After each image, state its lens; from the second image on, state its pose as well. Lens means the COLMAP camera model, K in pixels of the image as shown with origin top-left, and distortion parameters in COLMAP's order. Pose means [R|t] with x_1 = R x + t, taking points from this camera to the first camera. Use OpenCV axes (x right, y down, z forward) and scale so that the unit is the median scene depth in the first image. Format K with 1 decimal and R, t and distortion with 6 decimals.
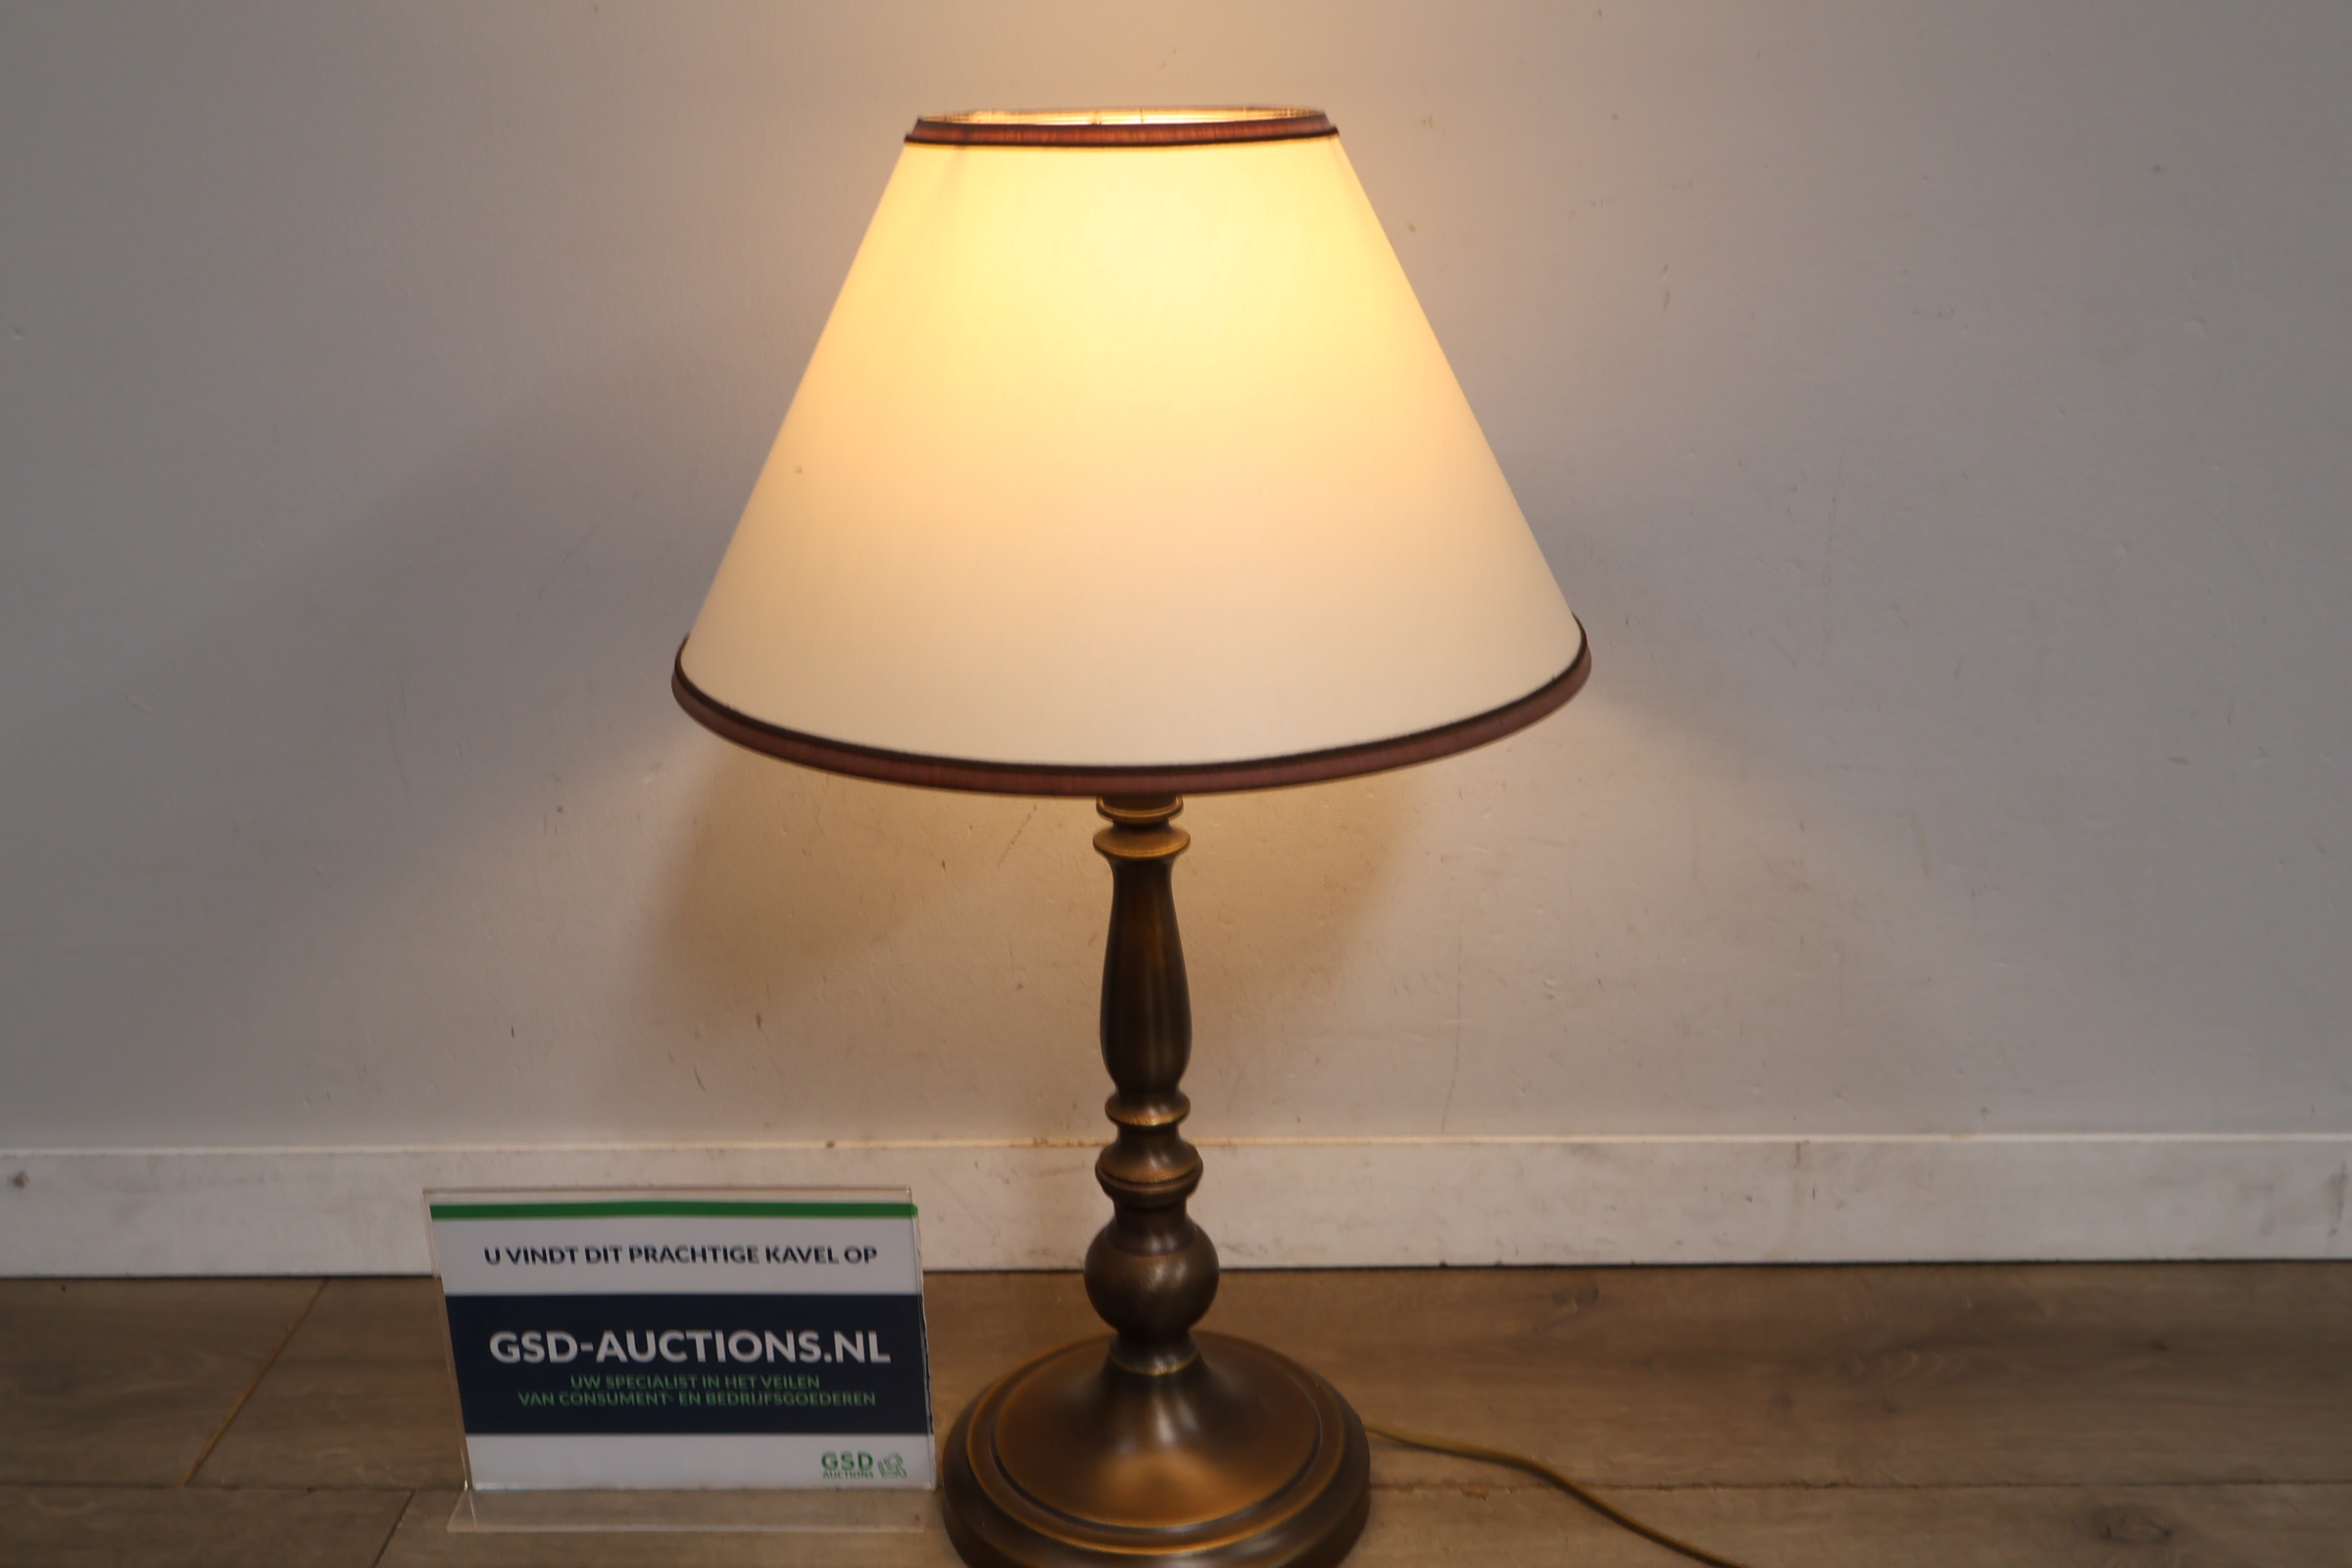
lens RADIAL K [[2380.4, 0, 1168.9], [0, 2380.4, 806.9], [0, 0, 1]] dist [0.006256, 0.000000]
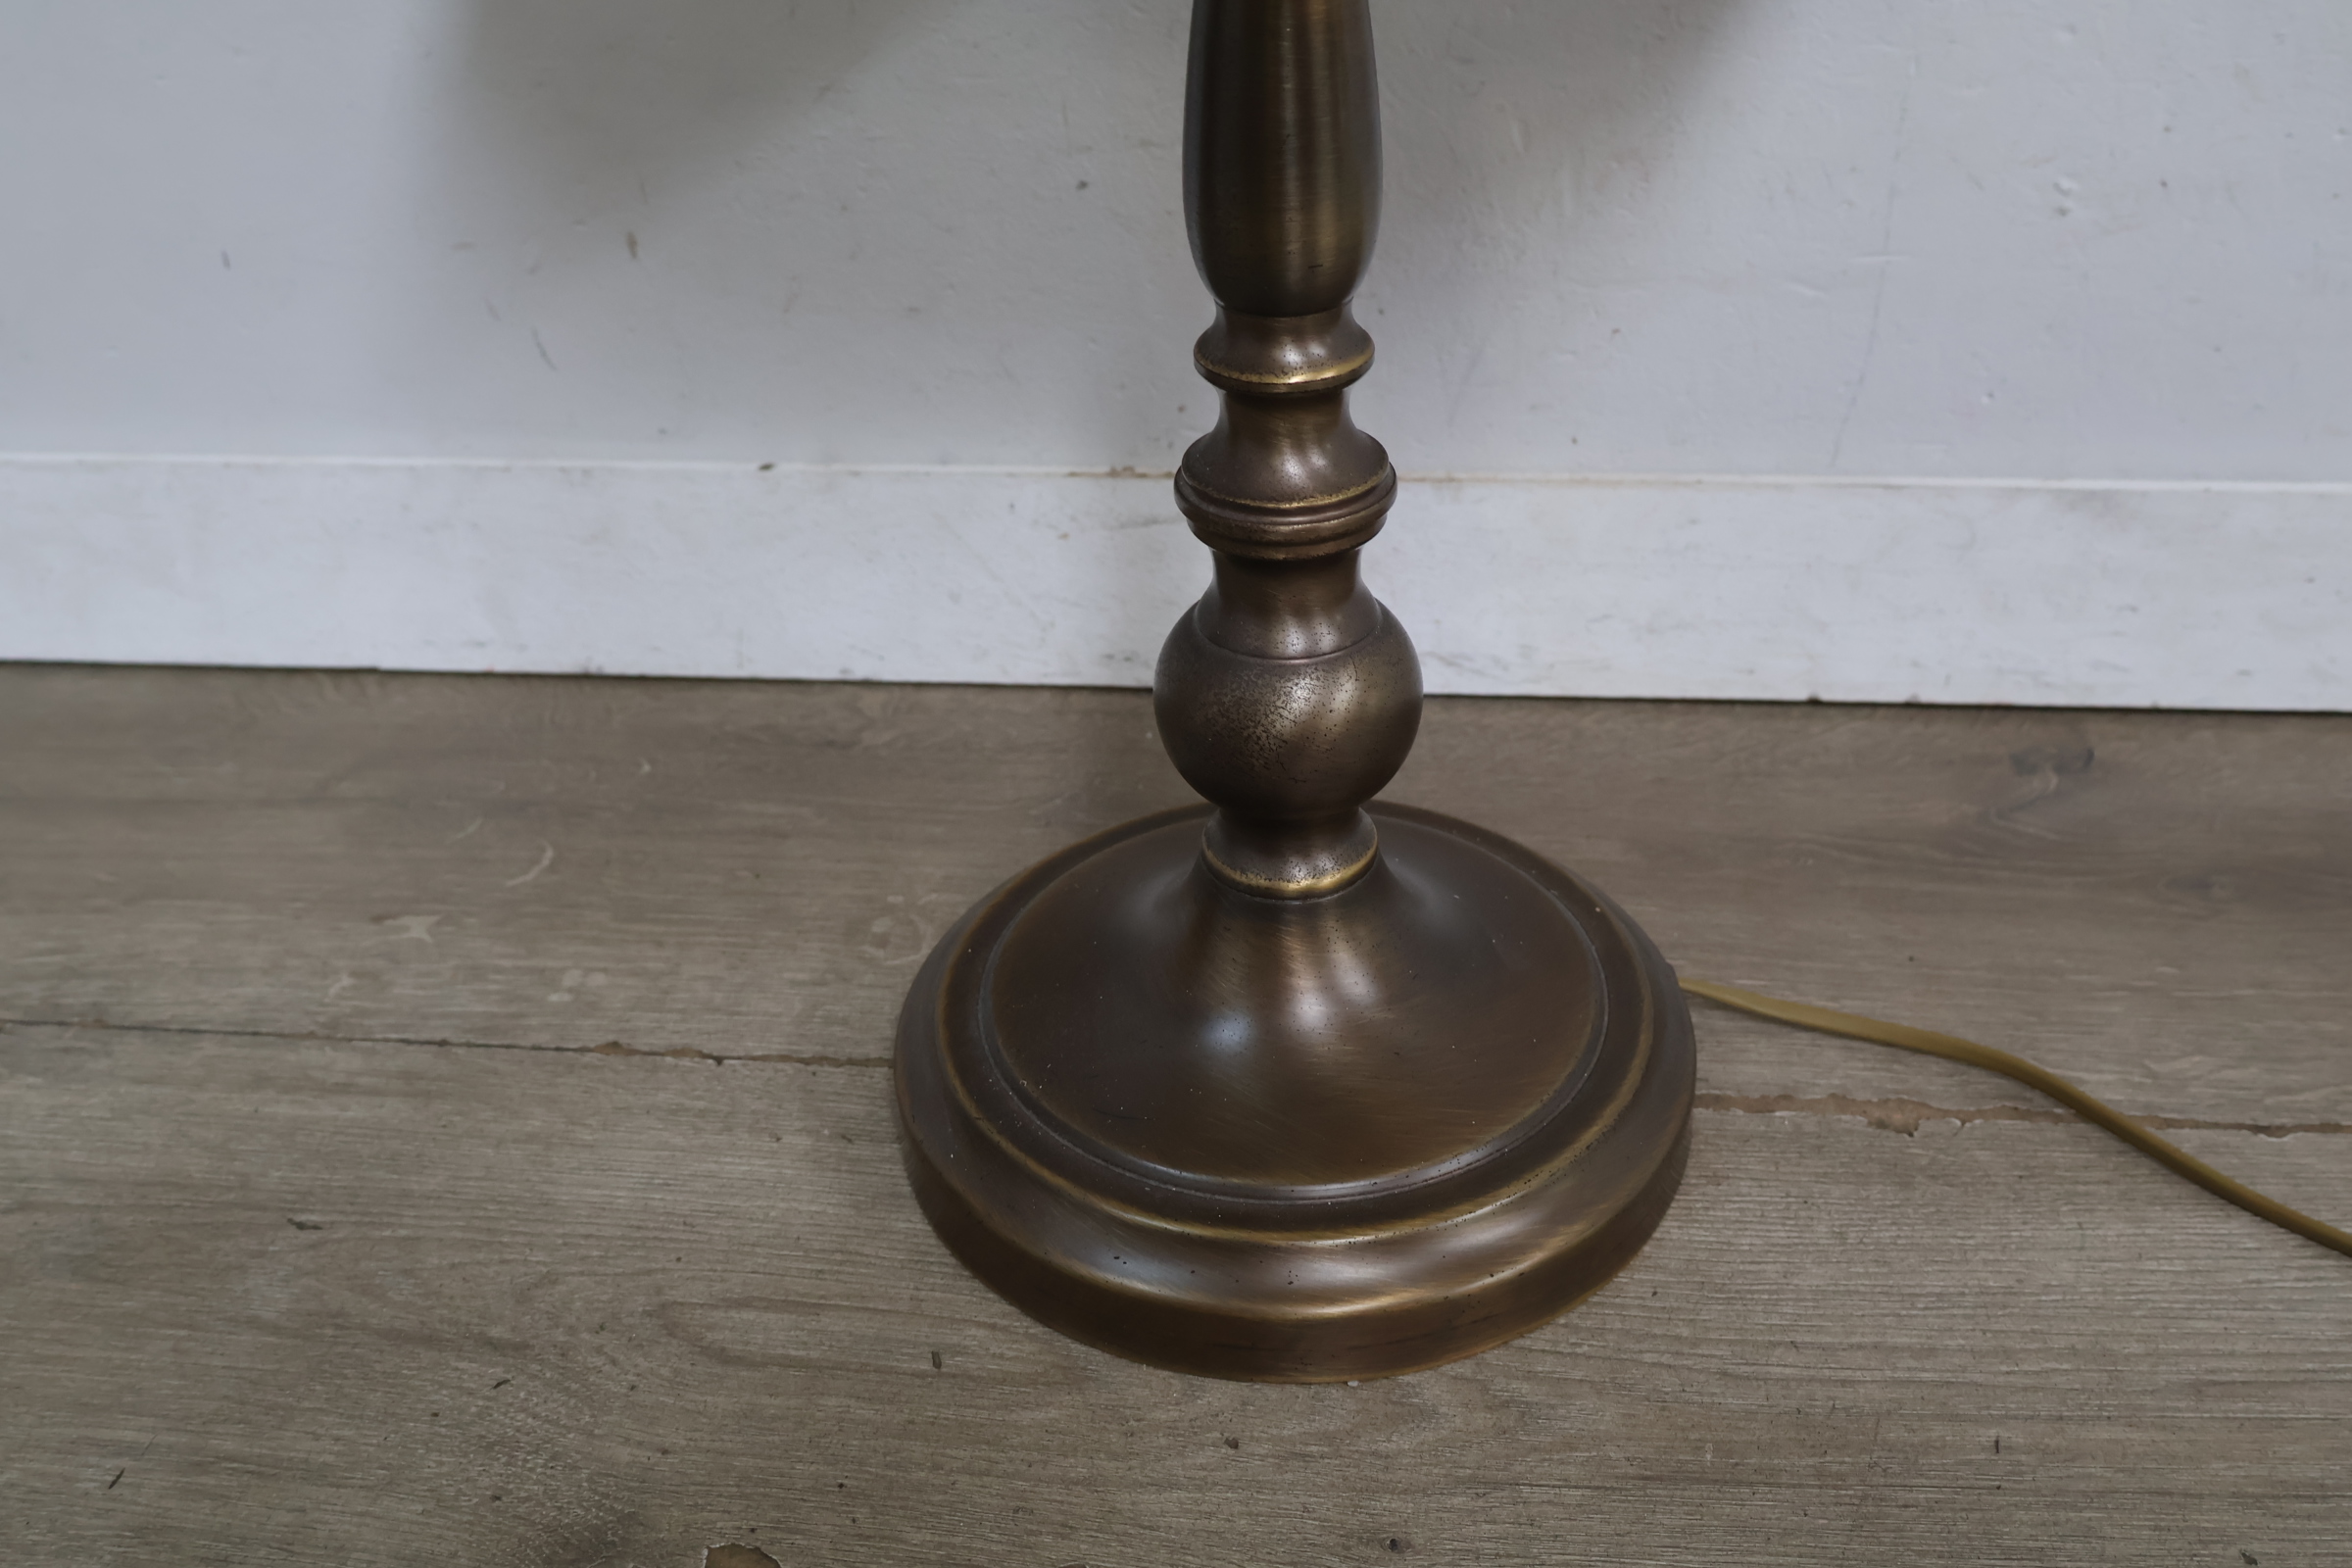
lens RADIAL K [[2380.4, 0, 1162.8], [0, 2380.4, 779.0], [0, 0, 1]] dist [0.006256, 0.000000]
pose [[0.995467, 0.034147, -0.088761, 0.010593], [-0.013522, 0.974654, 0.223310, 0.089551], [0.094137, -0.221097, 0.970698, 0.446697]]
